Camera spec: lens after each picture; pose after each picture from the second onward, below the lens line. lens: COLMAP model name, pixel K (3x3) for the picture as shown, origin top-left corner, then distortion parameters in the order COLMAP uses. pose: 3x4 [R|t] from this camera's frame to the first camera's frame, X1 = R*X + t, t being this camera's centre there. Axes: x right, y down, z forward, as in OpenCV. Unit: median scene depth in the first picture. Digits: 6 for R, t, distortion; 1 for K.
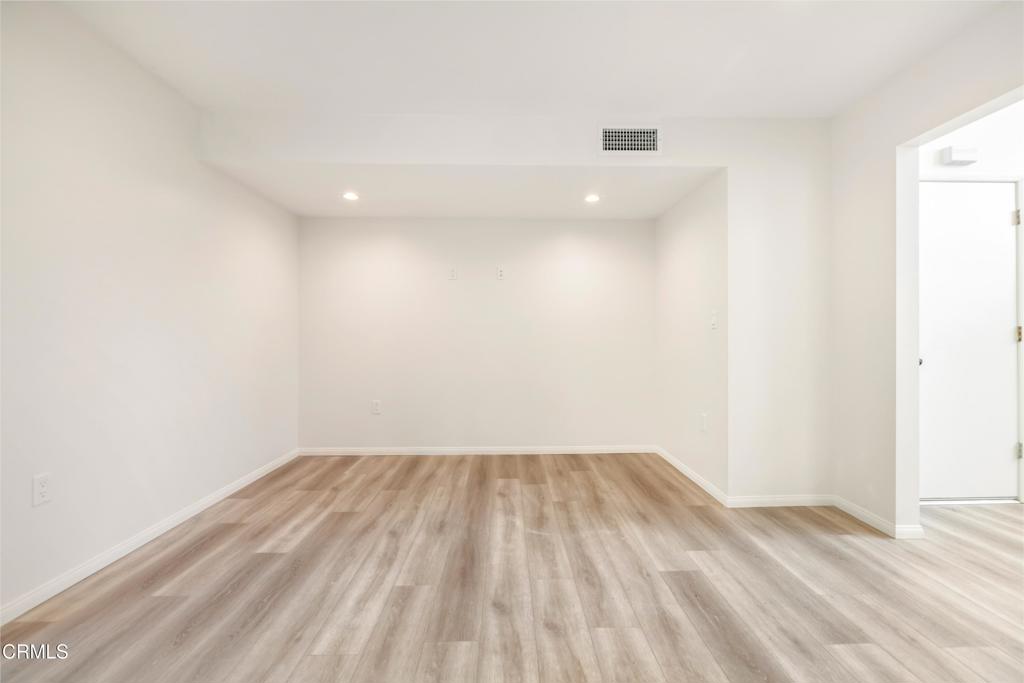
lens RADIAL K [[441.1, 0, 491.8], [0, 441.1, 335.4], [0, 0, 1]] dist [-0.002067, 0.001326]
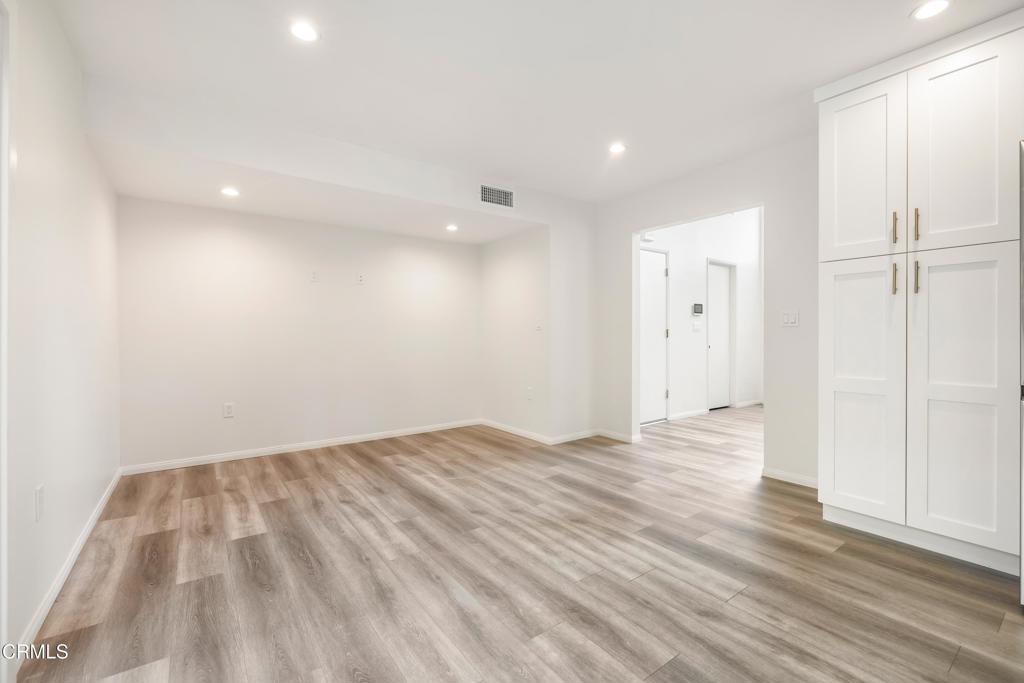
lens RADIAL K [[441.1, 0, 511.0], [0, 441.1, 339.9], [0, 0, 1]] dist [-0.002067, 0.001326]
pose [[0.823405, -0.008023, 0.567398, -0.546453], [0.001250, 0.999923, 0.012324, -0.000377], [-0.567453, -0.009439, 0.823351, -0.233829]]
